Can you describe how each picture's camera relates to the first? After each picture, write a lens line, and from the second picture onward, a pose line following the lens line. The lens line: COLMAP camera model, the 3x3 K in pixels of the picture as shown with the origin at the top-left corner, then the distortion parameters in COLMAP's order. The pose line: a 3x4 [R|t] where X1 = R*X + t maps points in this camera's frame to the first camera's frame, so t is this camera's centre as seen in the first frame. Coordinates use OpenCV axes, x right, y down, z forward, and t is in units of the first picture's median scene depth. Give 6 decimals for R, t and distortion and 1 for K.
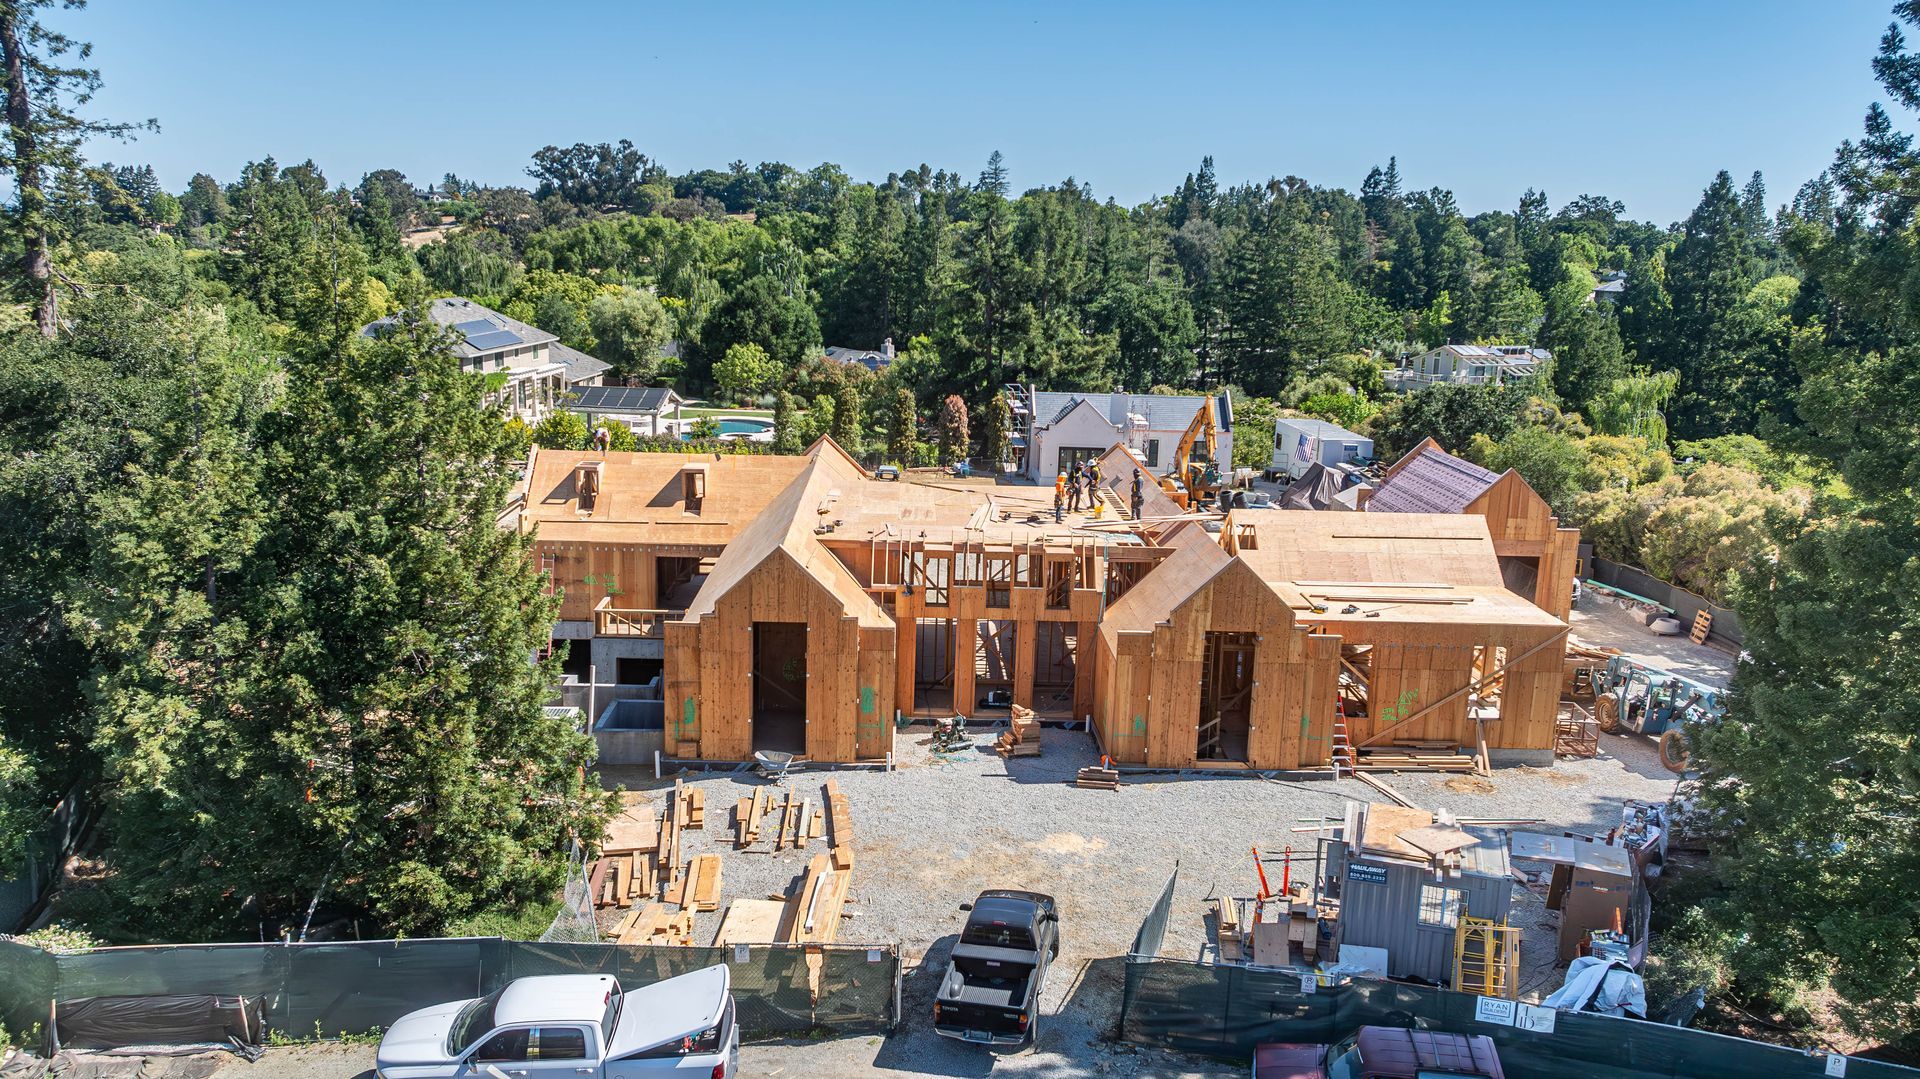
lens RADIAL K [[1369.8, 0, 960.0], [0, 1369.8, 539.5], [0, 0, 1]] dist [-0.000121, -0.000403]
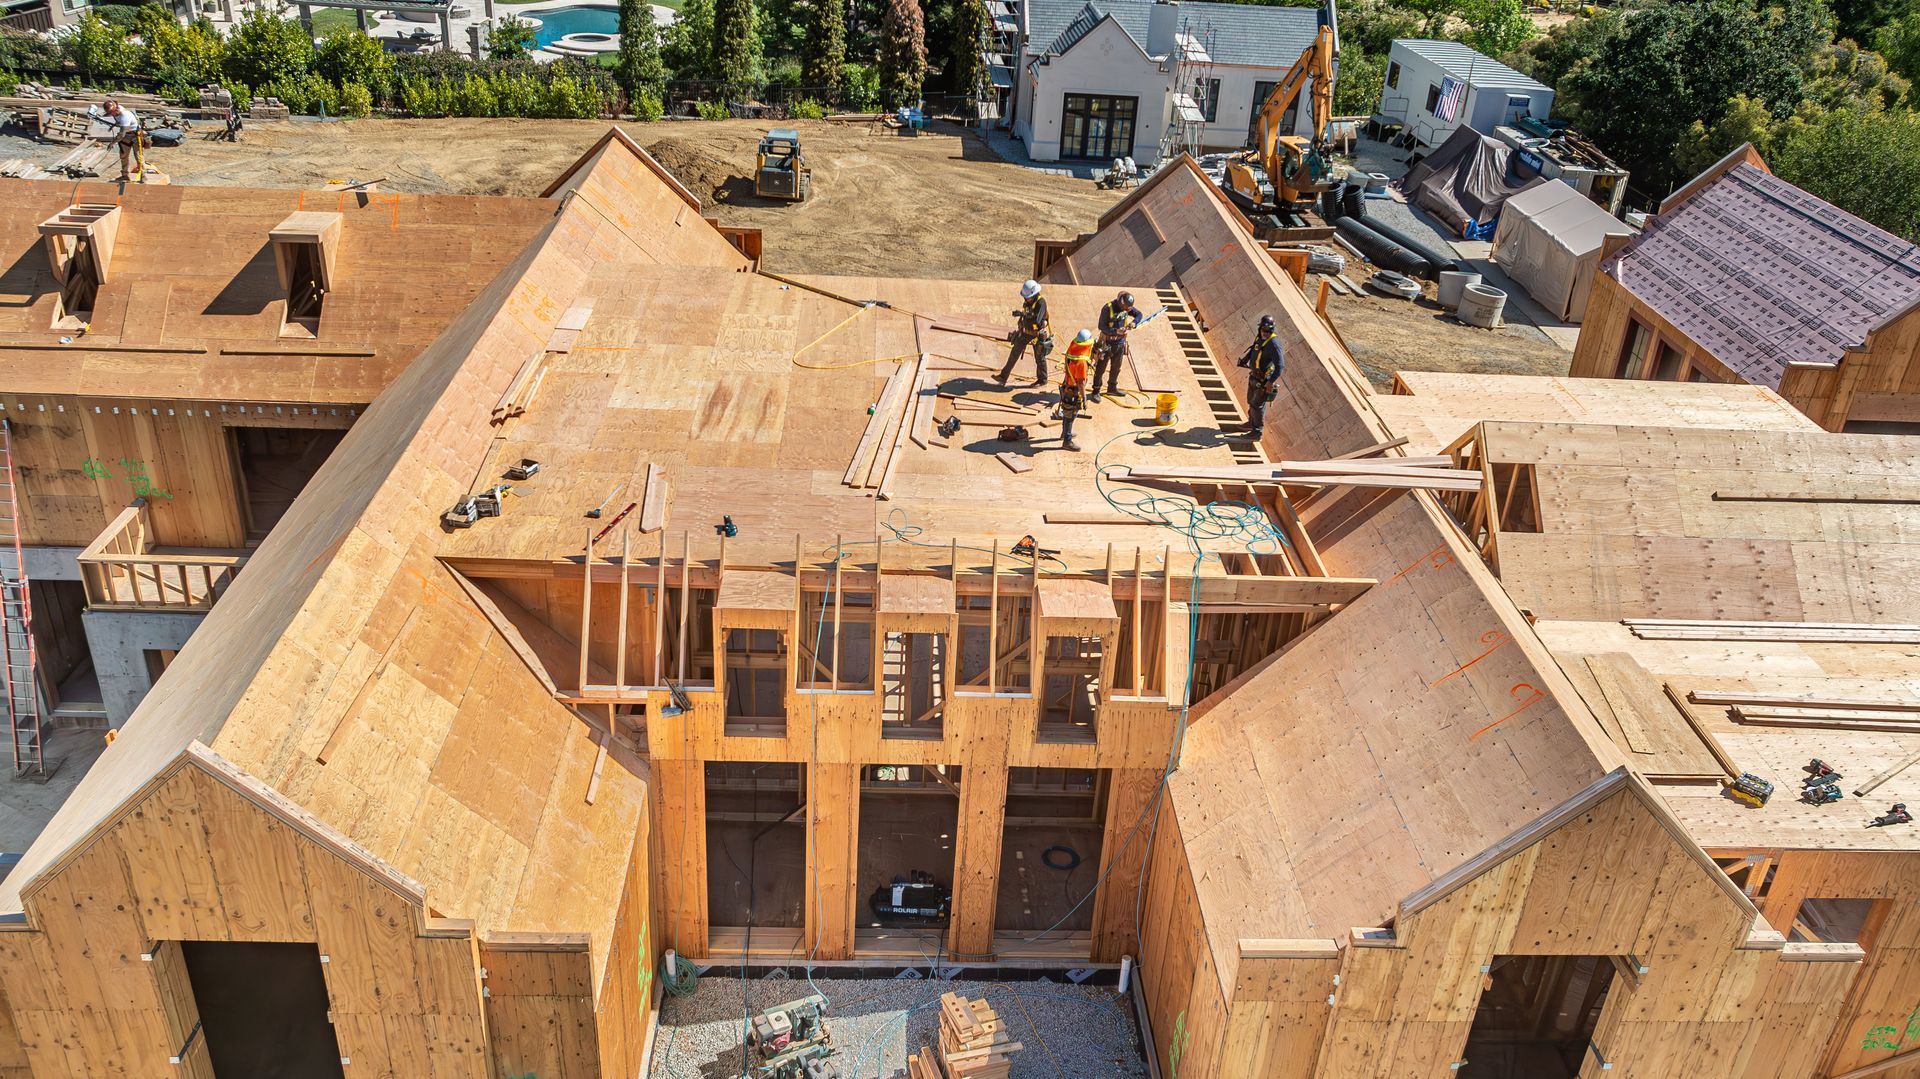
lens RADIAL K [[1499.5, 0, 960.0], [0, 1499.5, 539.5], [0, 0, 1]] dist [-0.026751, 0.010078]
pose [[0.999674, 0.017268, 0.018795, 0.020774], [-0.021769, 0.961289, 0.274681, -0.079084], [-0.013324, -0.275001, 0.961352, 0.392341]]
